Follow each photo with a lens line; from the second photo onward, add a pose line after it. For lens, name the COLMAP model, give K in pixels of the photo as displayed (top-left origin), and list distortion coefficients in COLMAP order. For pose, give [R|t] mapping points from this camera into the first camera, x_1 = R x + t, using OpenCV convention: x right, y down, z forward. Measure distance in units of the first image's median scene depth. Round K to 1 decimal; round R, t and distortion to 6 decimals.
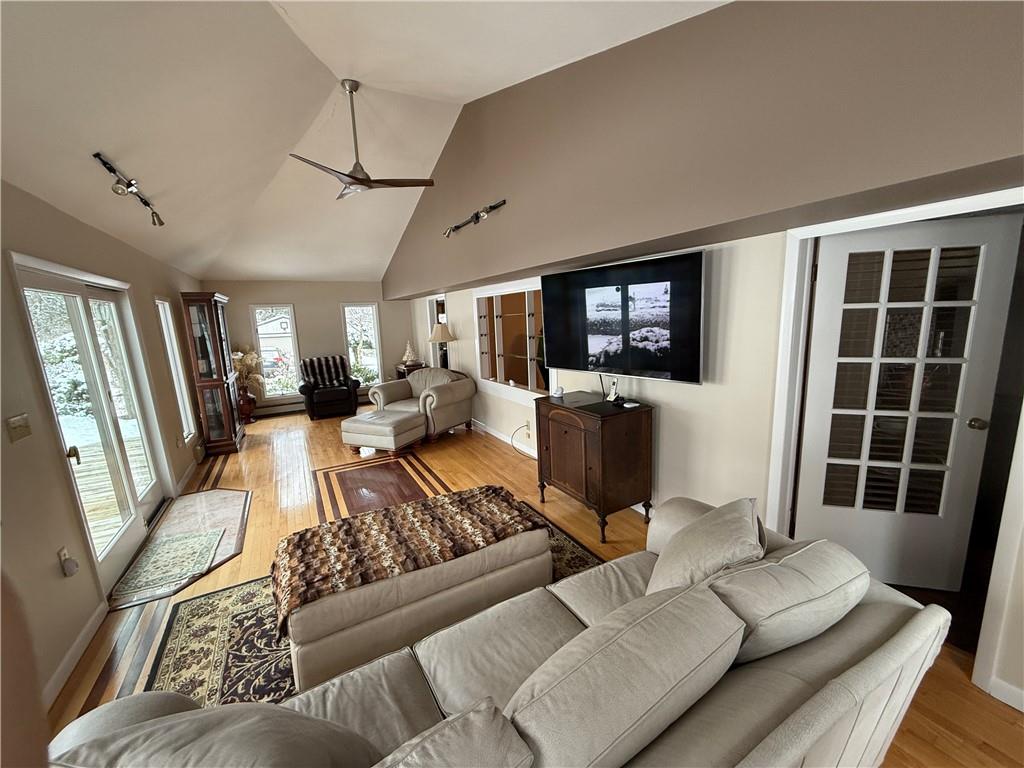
lens RADIAL K [[406.9, 0, 516.0], [0, 406.9, 389.0], [0, 0, 1]] dist [-0.002743, 0.000141]
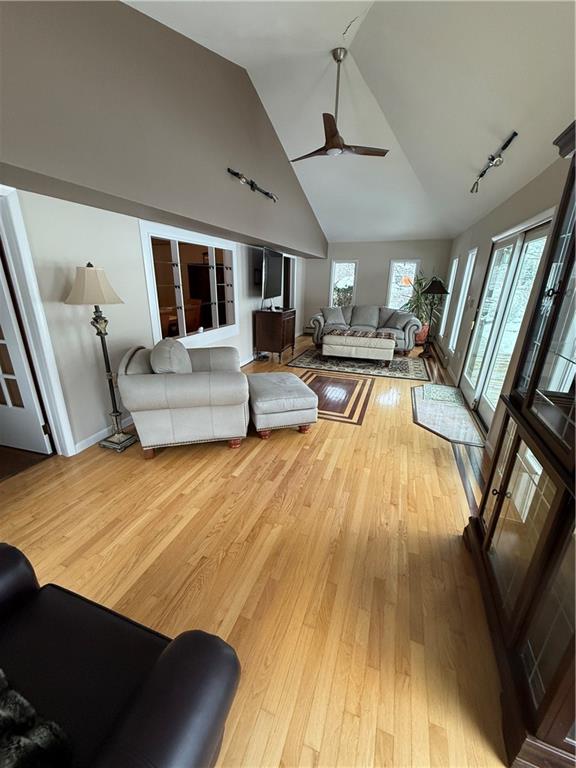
lens RADIAL K [[305.2, 0, 288.1], [0, 305.2, 383.2], [0, 0, 1]] dist [-0.002743, 0.000141]
pose [[-0.651930, -0.222550, 0.724885, -0.859206], [0.140300, 0.904053, 0.403737, -0.199408], [-0.745187, 0.364910, -0.558156, 1.436888]]
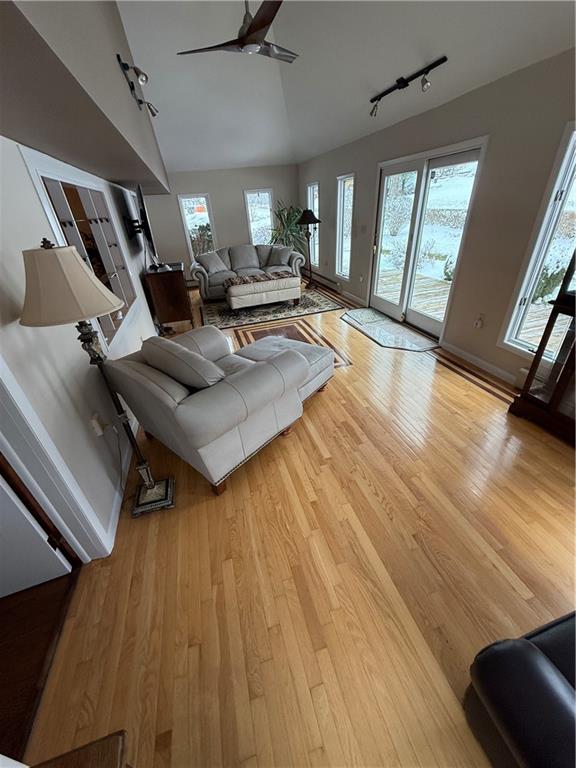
lens RADIAL K [[305.2, 0, 287.2], [0, 305.2, 384.5], [0, 0, 1]] dist [-0.002743, 0.000141]
pose [[-0.967809, -0.028615, 0.250055, -0.513751], [0.142796, 0.755704, 0.639156, -0.265598], [-0.207257, 0.654288, -0.727291, 1.561503]]
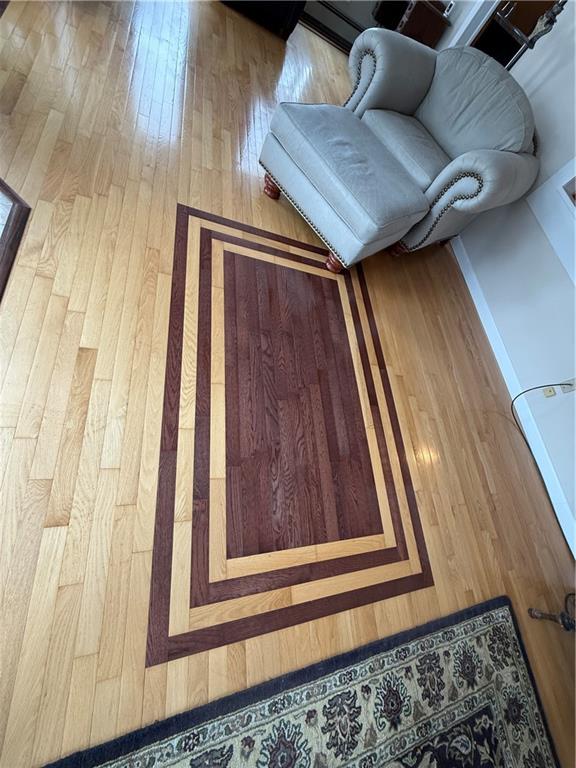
lens RADIAL K [[305.2, 0, 288.9], [0, 305.2, 383.6], [0, 0, 1]] dist [-0.002743, 0.000141]
pose [[0.813179, 0.539789, 0.217641, -0.355916], [-0.514041, 0.490732, 0.703523, -0.000147], [0.272951, -0.683966, 0.676527, 0.642373]]
